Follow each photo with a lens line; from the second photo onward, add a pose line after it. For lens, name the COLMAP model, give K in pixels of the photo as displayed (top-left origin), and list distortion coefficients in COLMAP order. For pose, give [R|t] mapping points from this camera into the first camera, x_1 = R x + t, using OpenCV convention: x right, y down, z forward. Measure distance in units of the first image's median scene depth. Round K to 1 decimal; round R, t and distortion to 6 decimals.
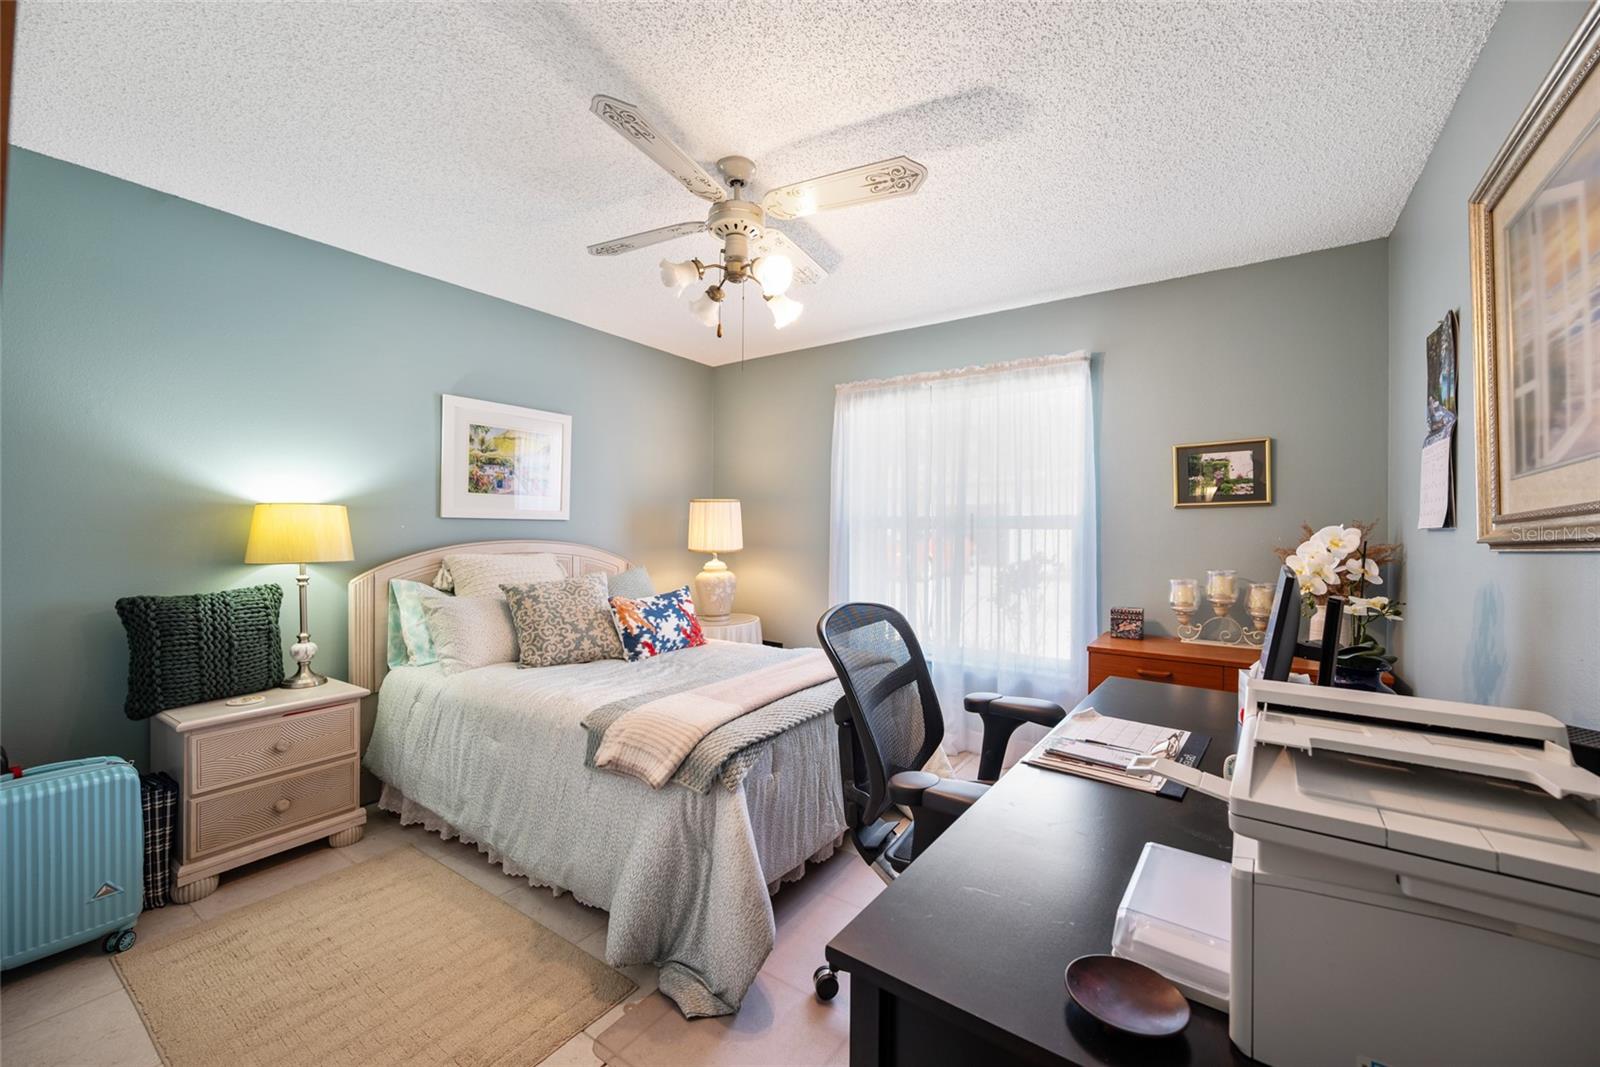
lens RADIAL K [[631.9, 0, 799.2], [0, 631.9, 530.8], [0, 0, 1]] dist [0.000702, -0.000079]
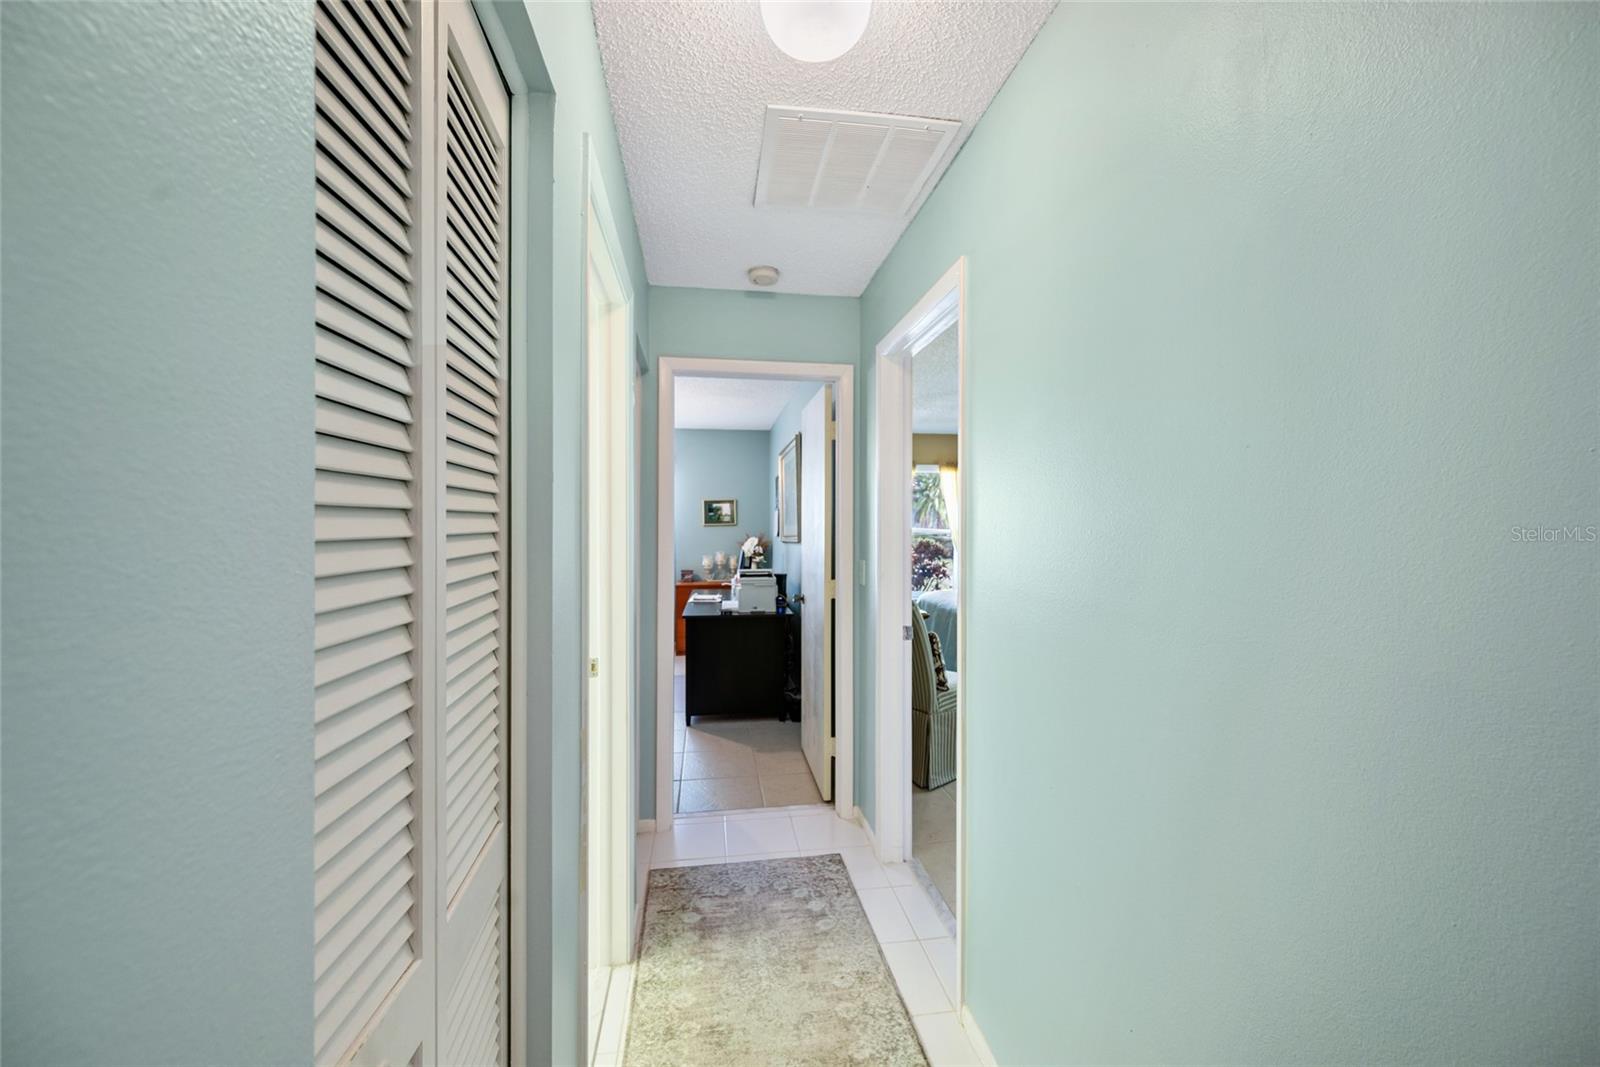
lens RADIAL K [[631.9, 0, 802.4], [0, 631.9, 528.1], [0, 0, 1]] dist [0.000702, -0.000079]
pose [[0.726259, -0.003507, 0.687413, -0.817393], [-0.002033, 0.999972, 0.007249, -0.049371], [-0.687418, -0.006662, 0.726231, -1.042657]]
